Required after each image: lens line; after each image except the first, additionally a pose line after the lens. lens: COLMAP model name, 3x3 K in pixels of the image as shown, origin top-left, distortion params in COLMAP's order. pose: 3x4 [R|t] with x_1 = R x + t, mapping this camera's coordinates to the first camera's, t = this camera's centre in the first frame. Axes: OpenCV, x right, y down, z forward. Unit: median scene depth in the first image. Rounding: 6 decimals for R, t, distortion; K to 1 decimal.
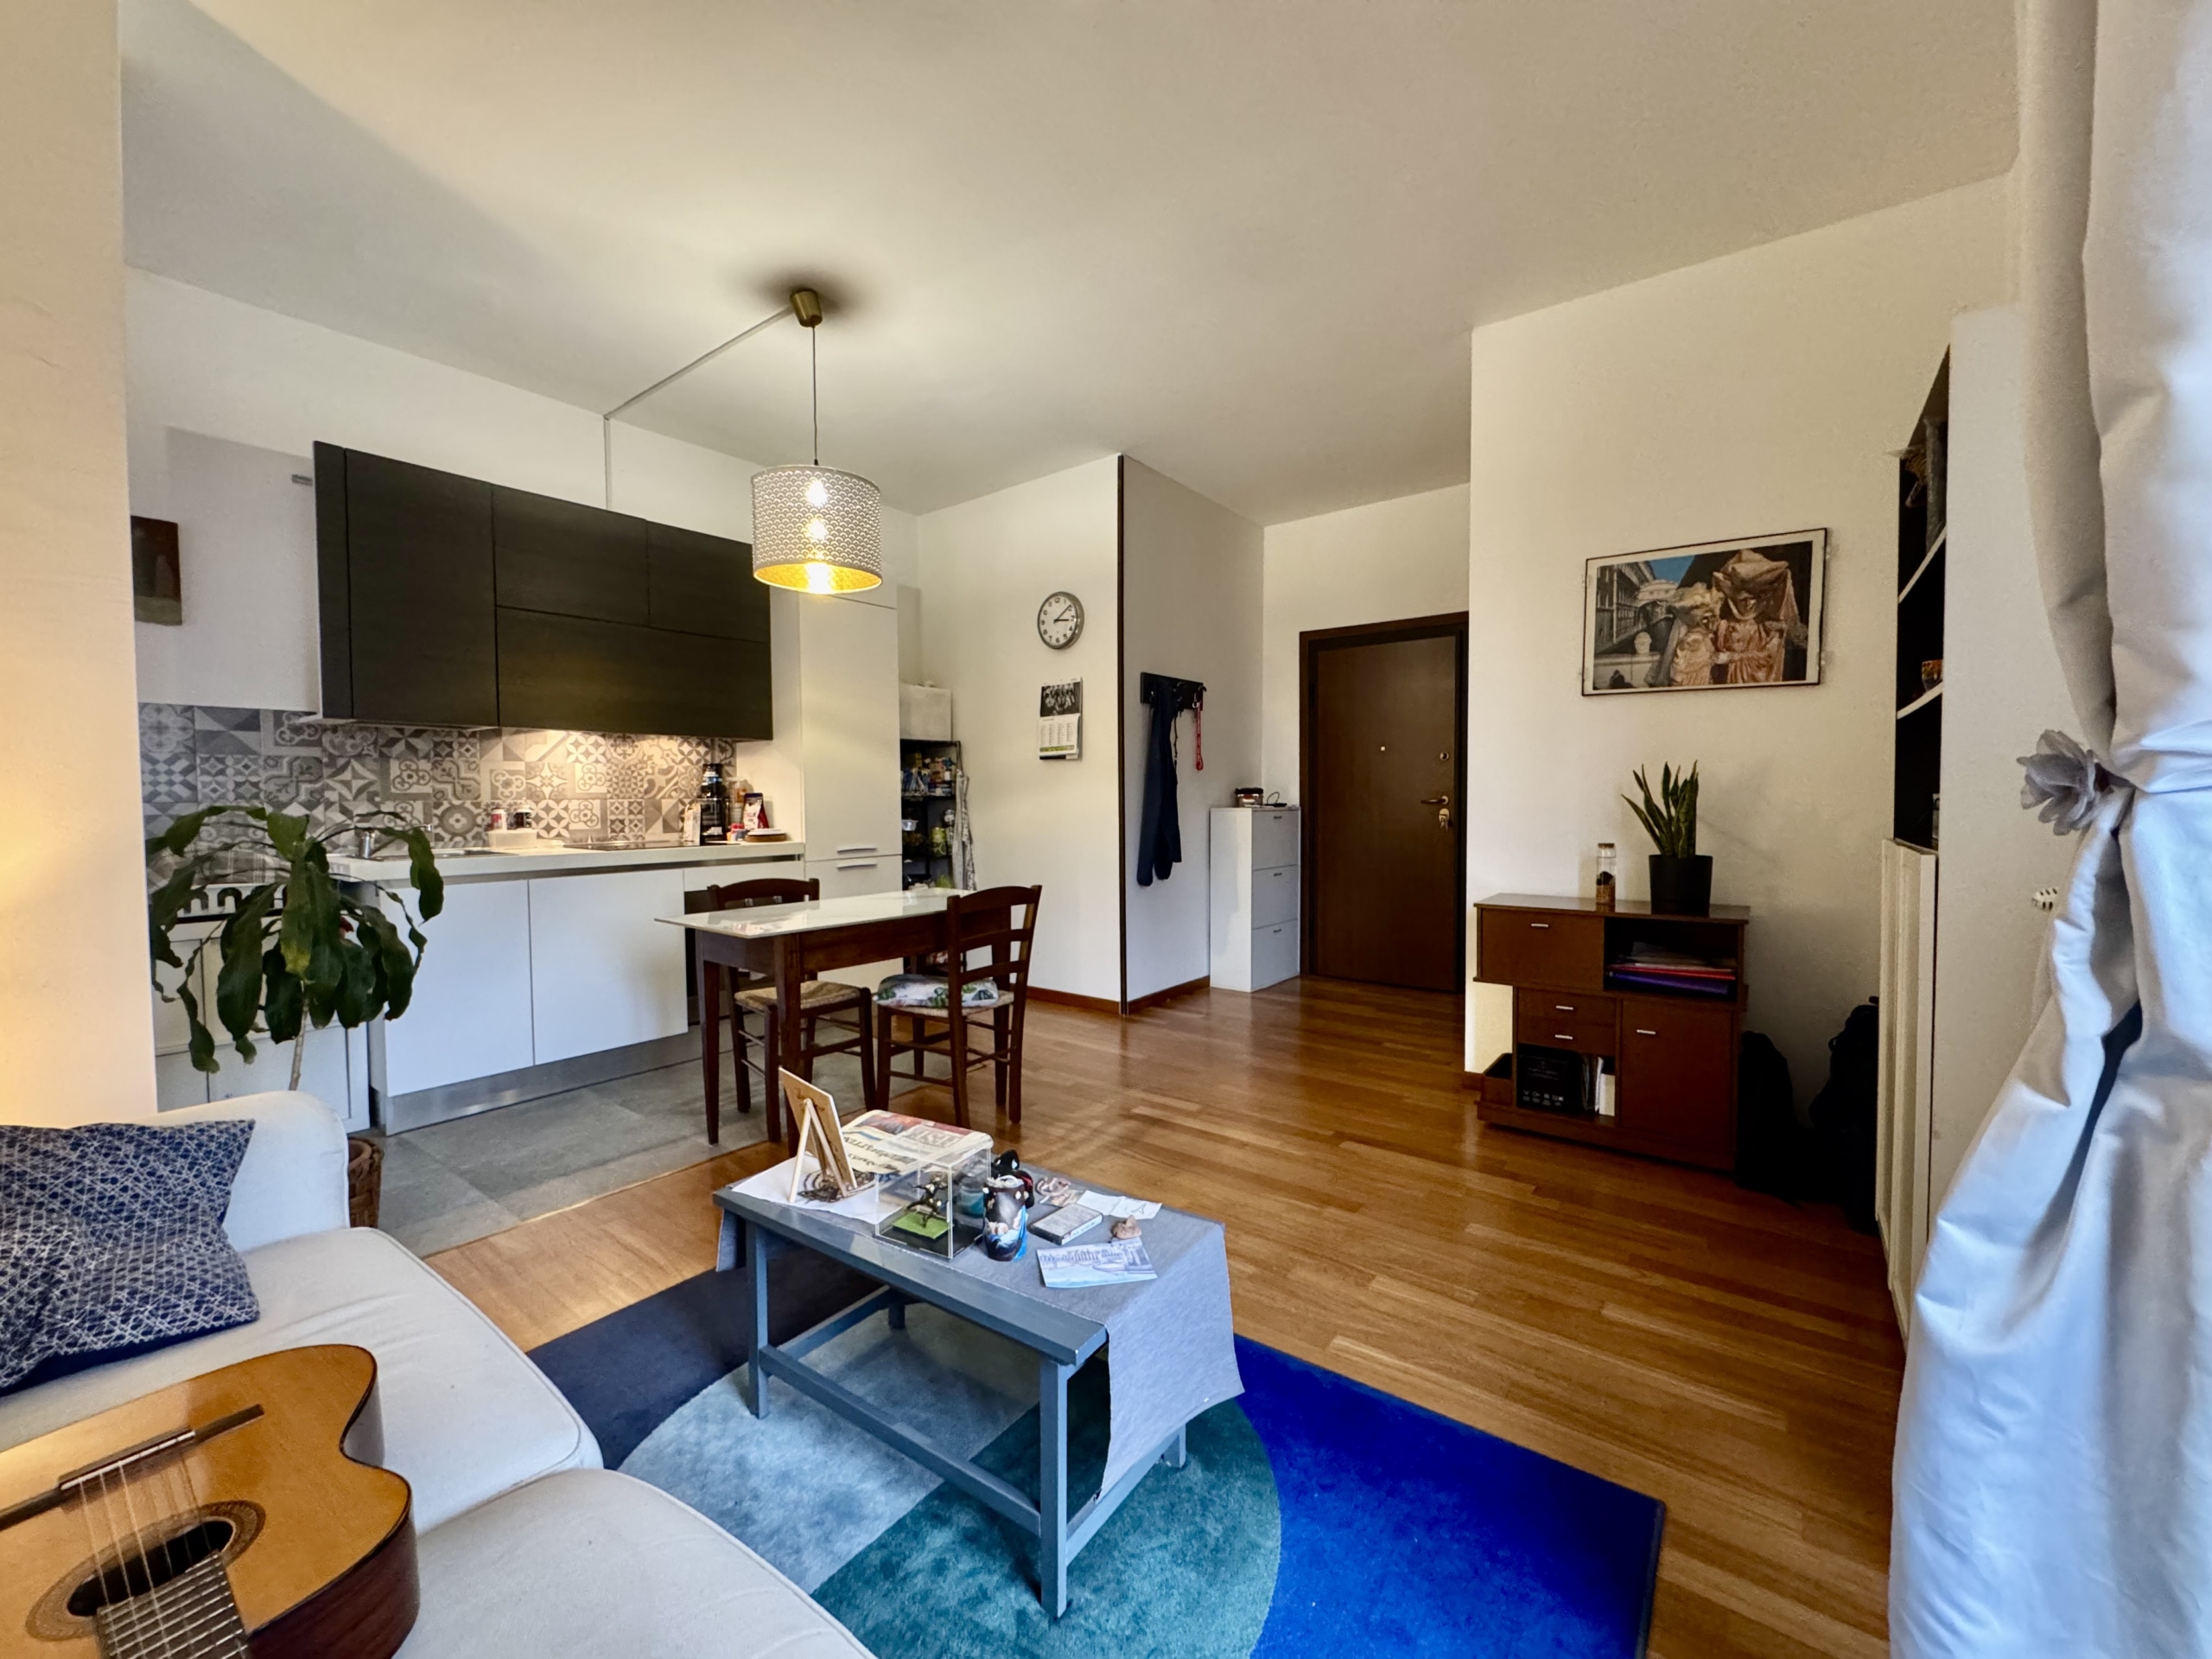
lens RADIAL K [[883.5, 0, 1105.1], [0, 883.5, 824.0], [0, 0, 1]] dist [-0.003529, -0.000290]
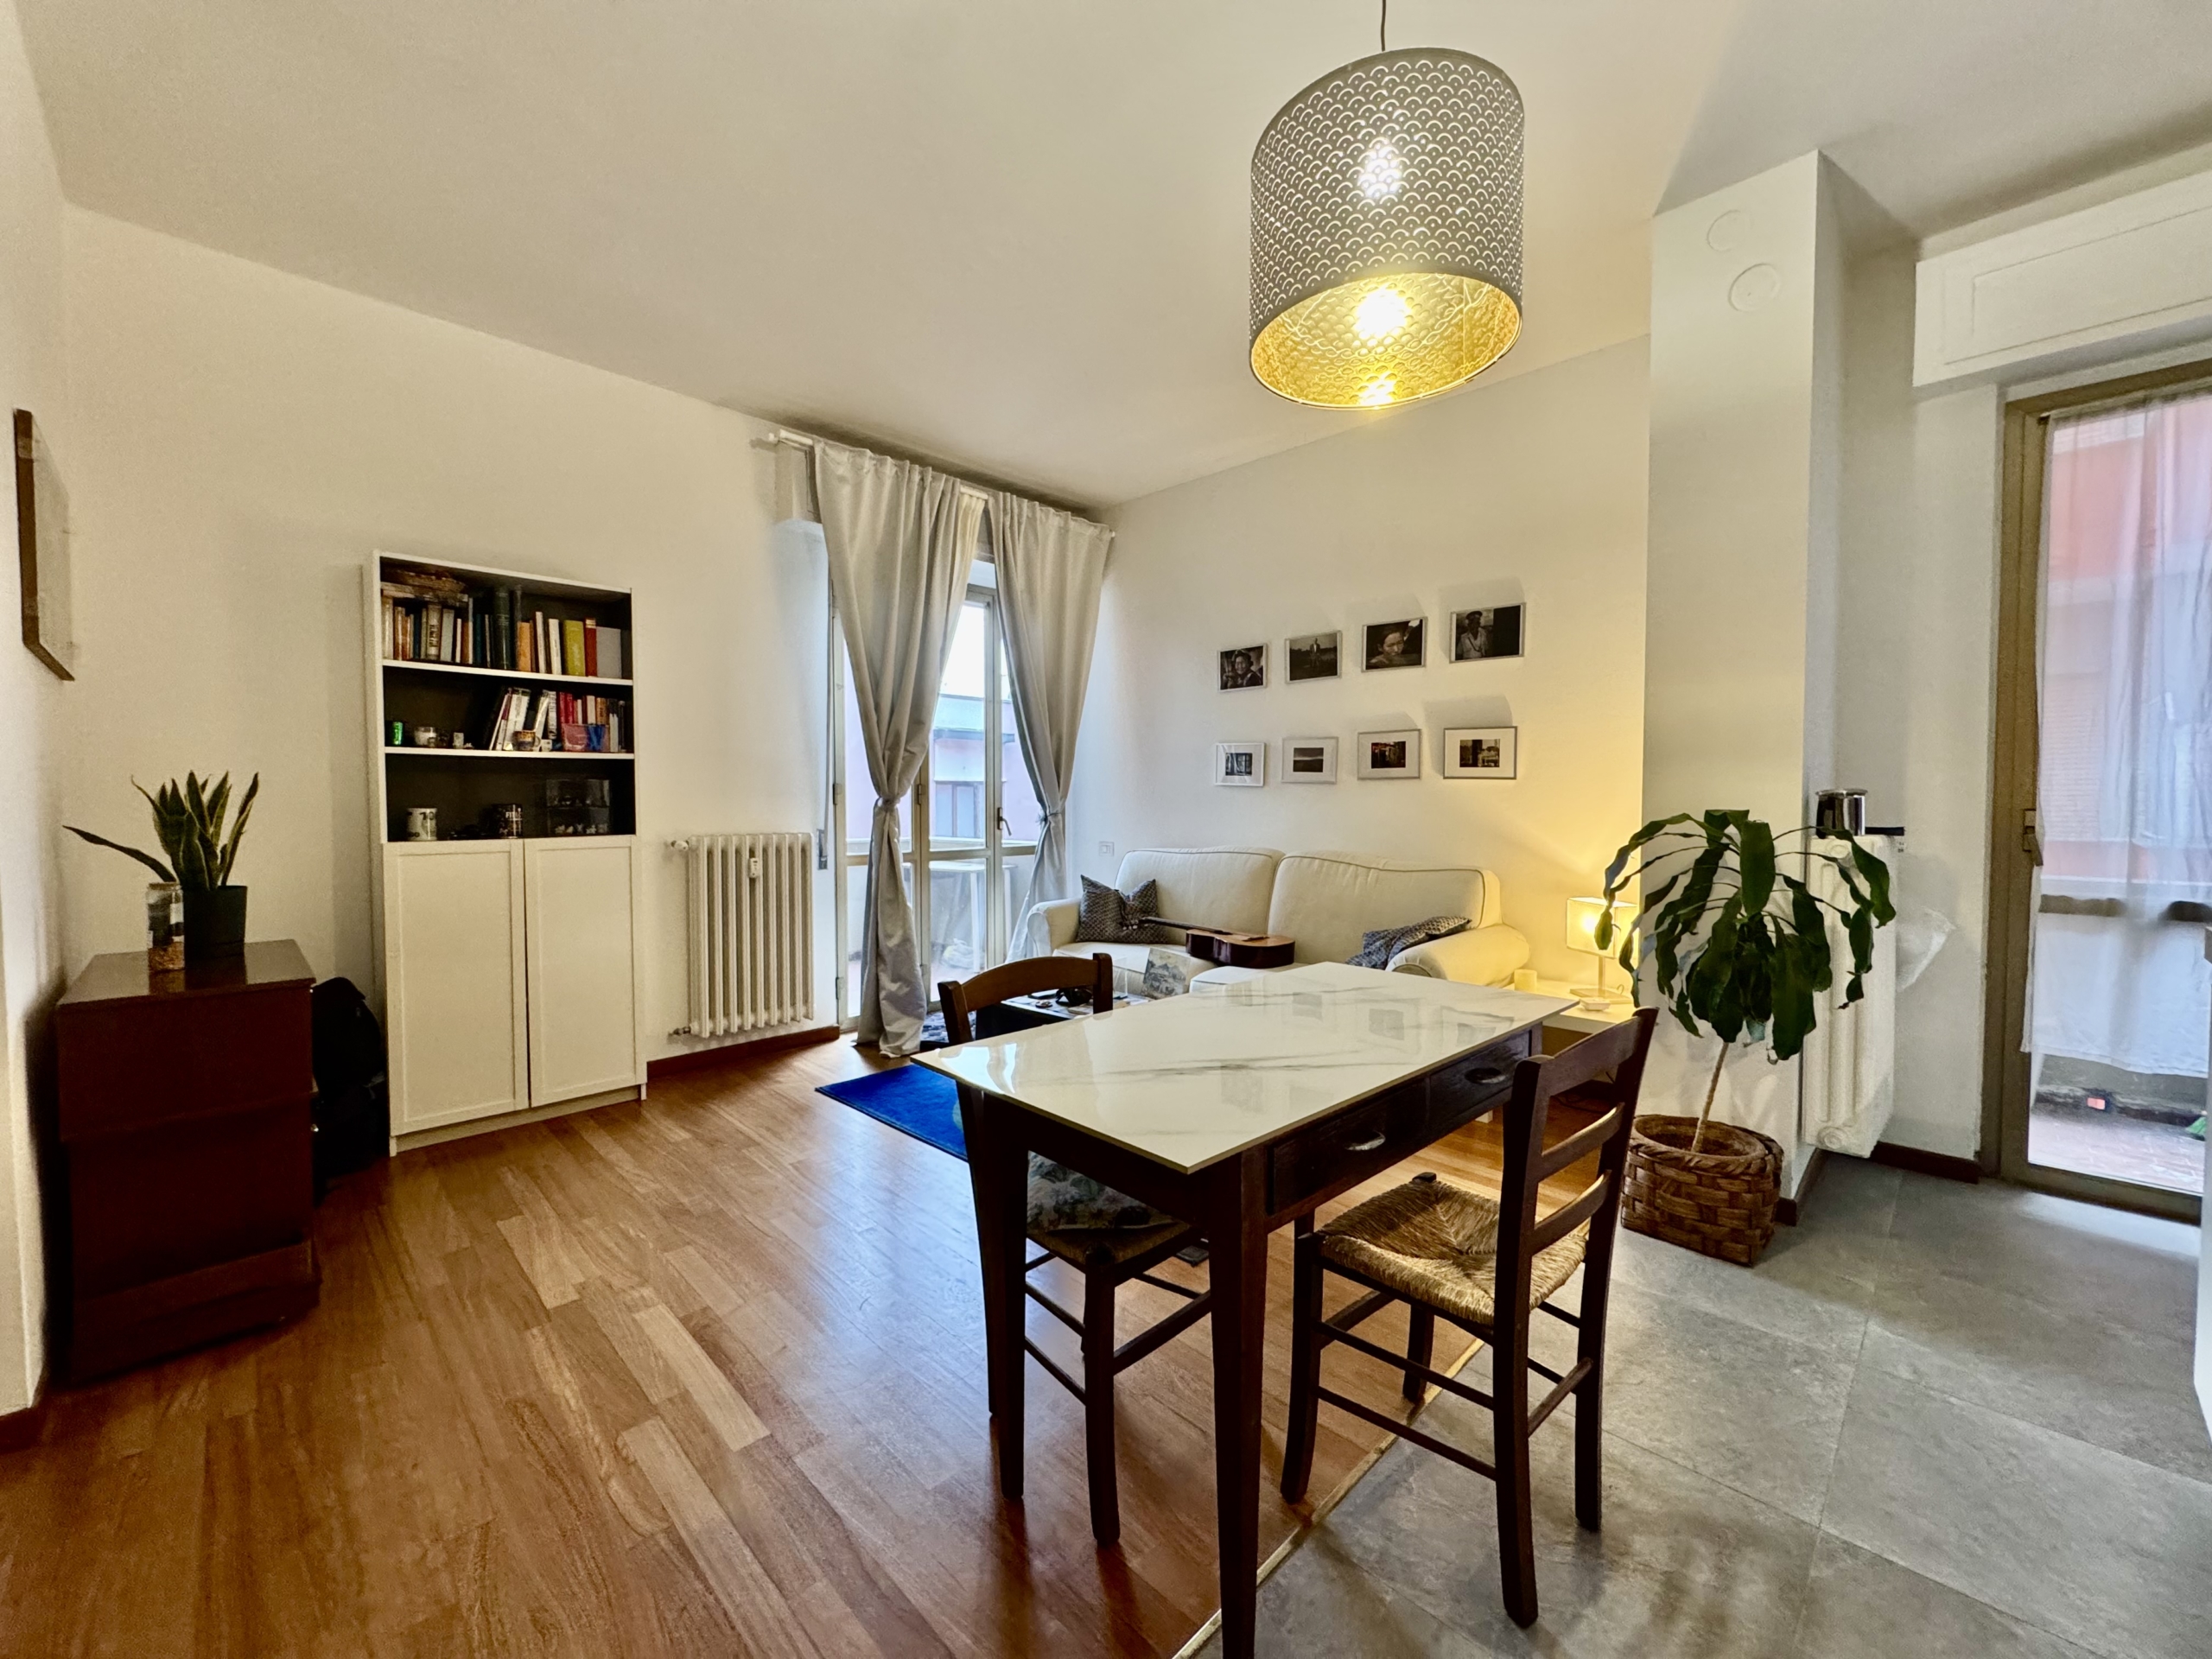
lens RADIAL K [[883.5, 0, 1105.1], [0, 883.5, 824.0], [0, 0, 1]] dist [-0.003529, -0.000290]
pose [[-0.992007, 0.004524, 0.126101, -0.196518], [0.011907, 0.998254, 0.057856, -0.045373], [-0.125619, 0.058895, -0.990329, 1.267538]]
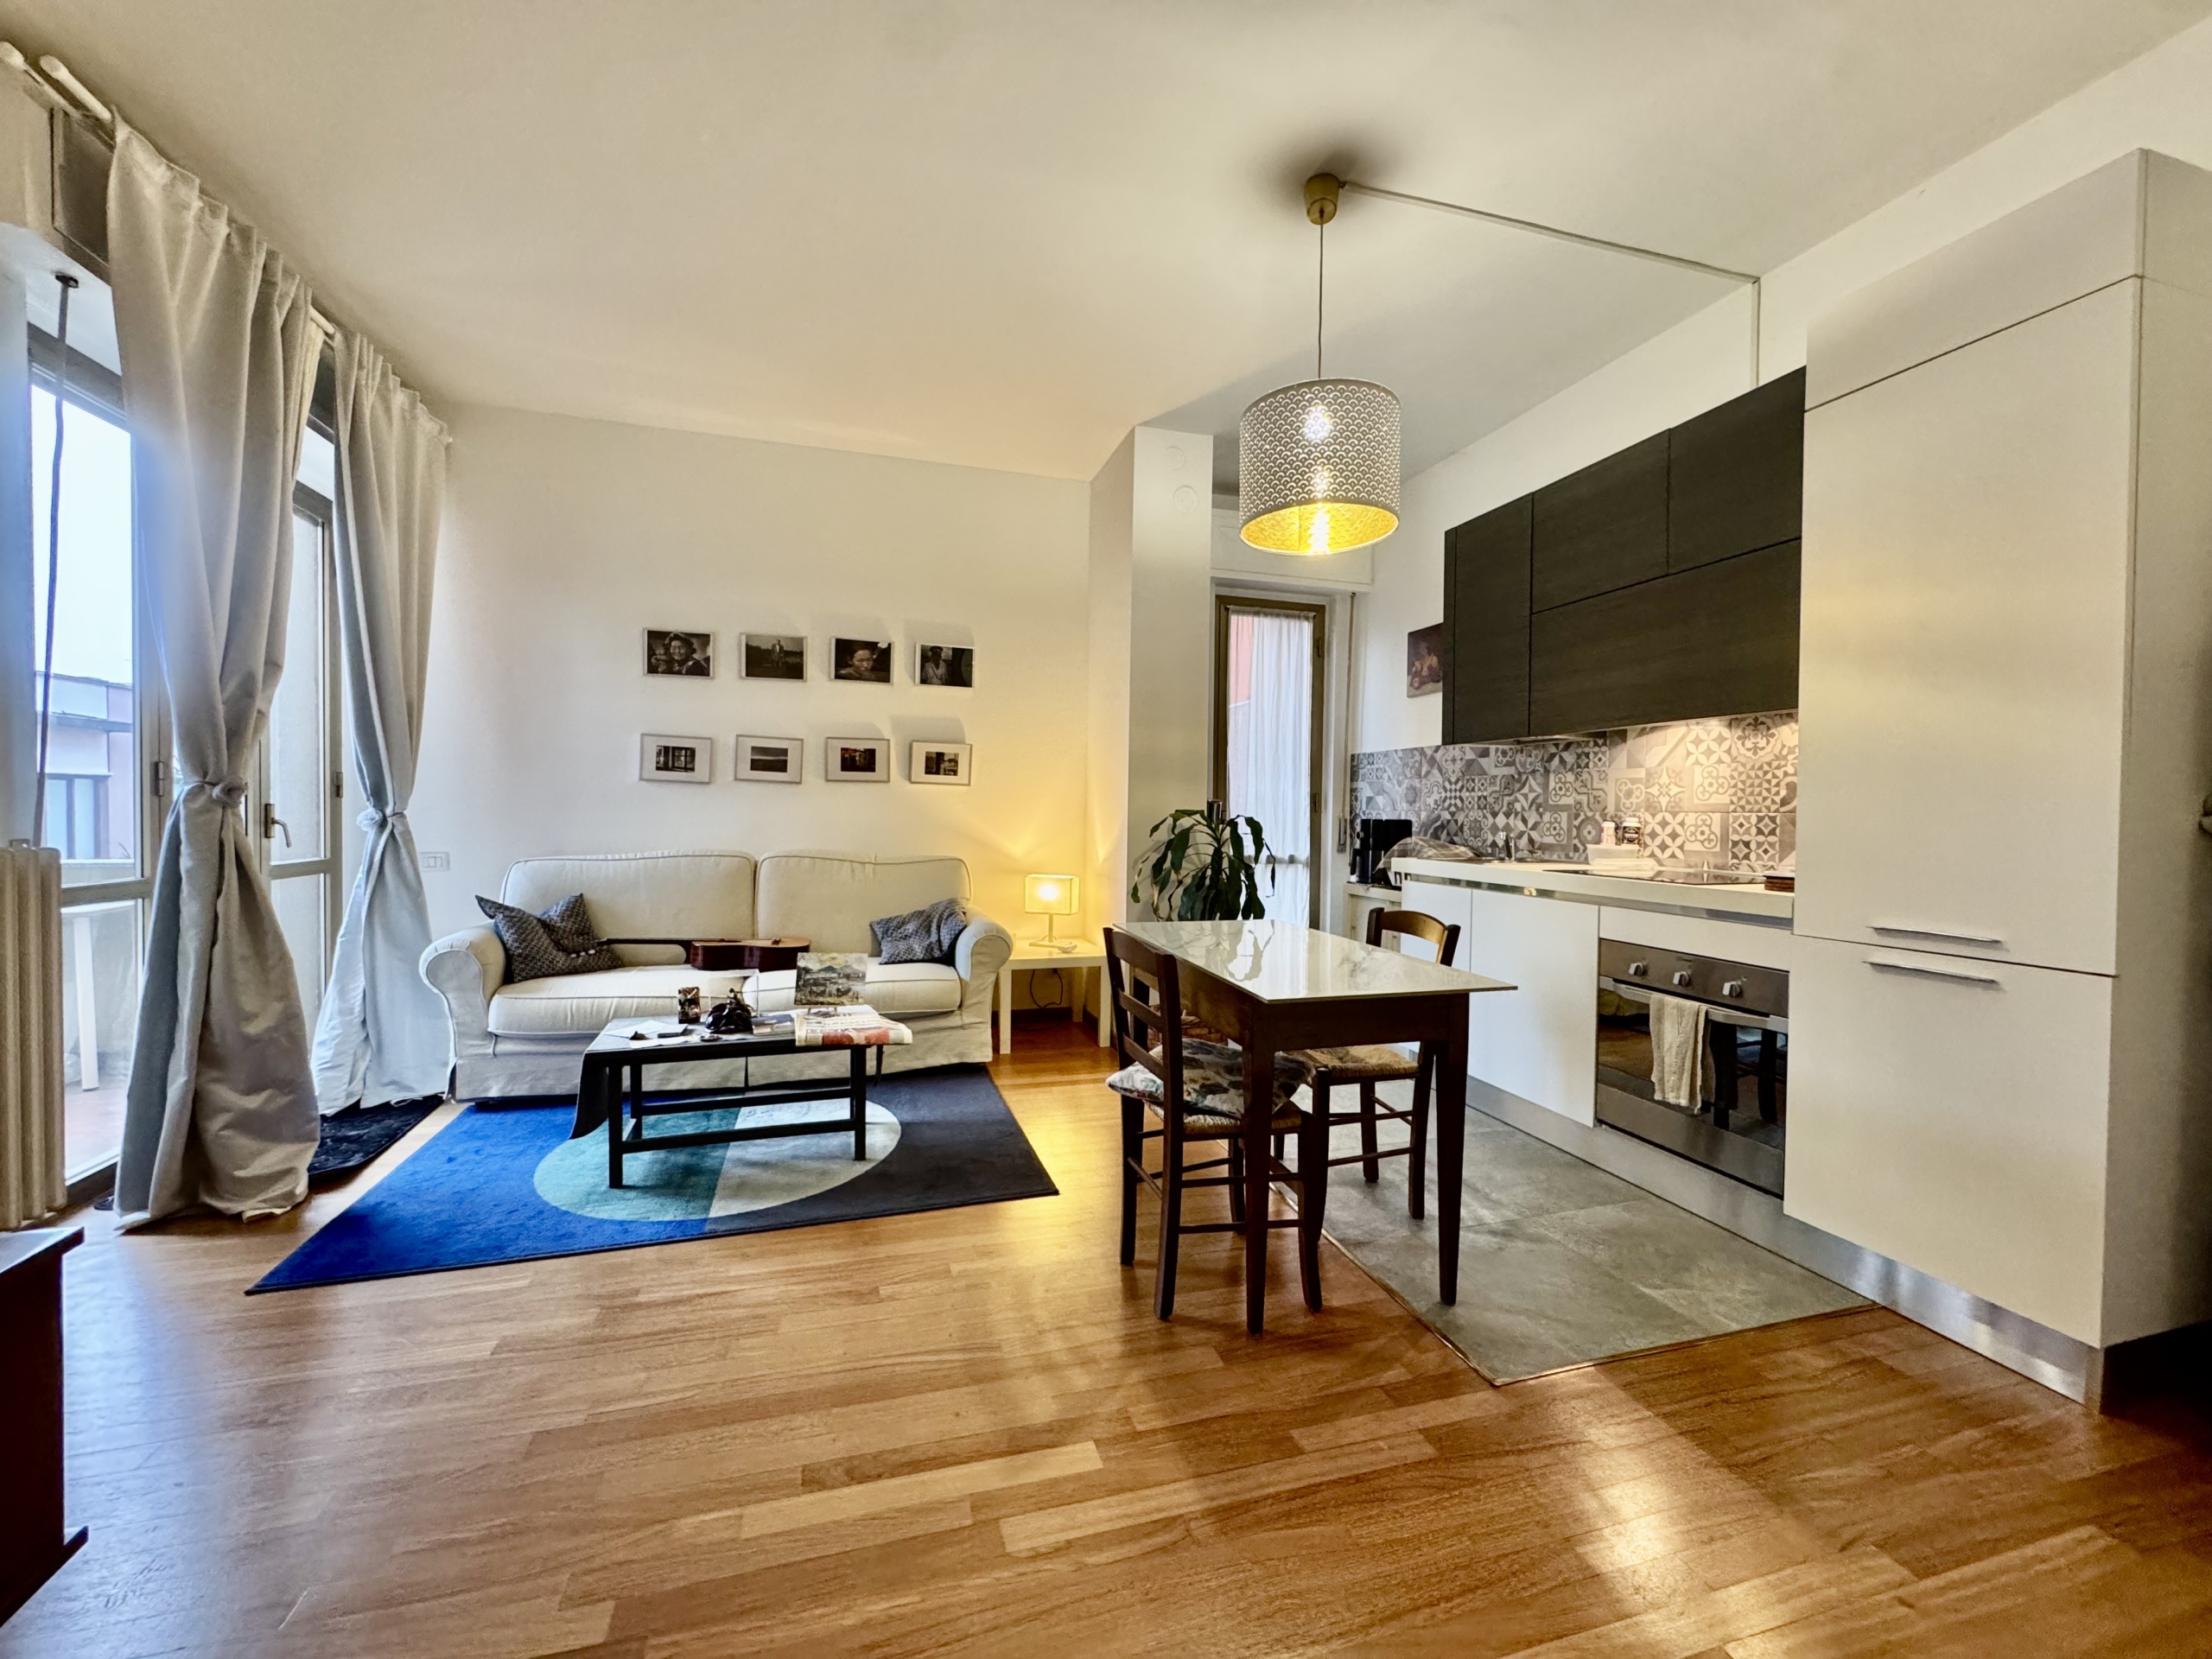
lens RADIAL K [[883.5, 0, 1105.1], [0, 883.5, 824.0], [0, 0, 1]] dist [-0.003529, -0.000290]
pose [[-0.578404, 0.013878, -0.815632, 0.366786], [-0.031464, 0.998732, 0.039306, -0.034272], [0.815143, 0.048398, -0.577234, 1.108511]]
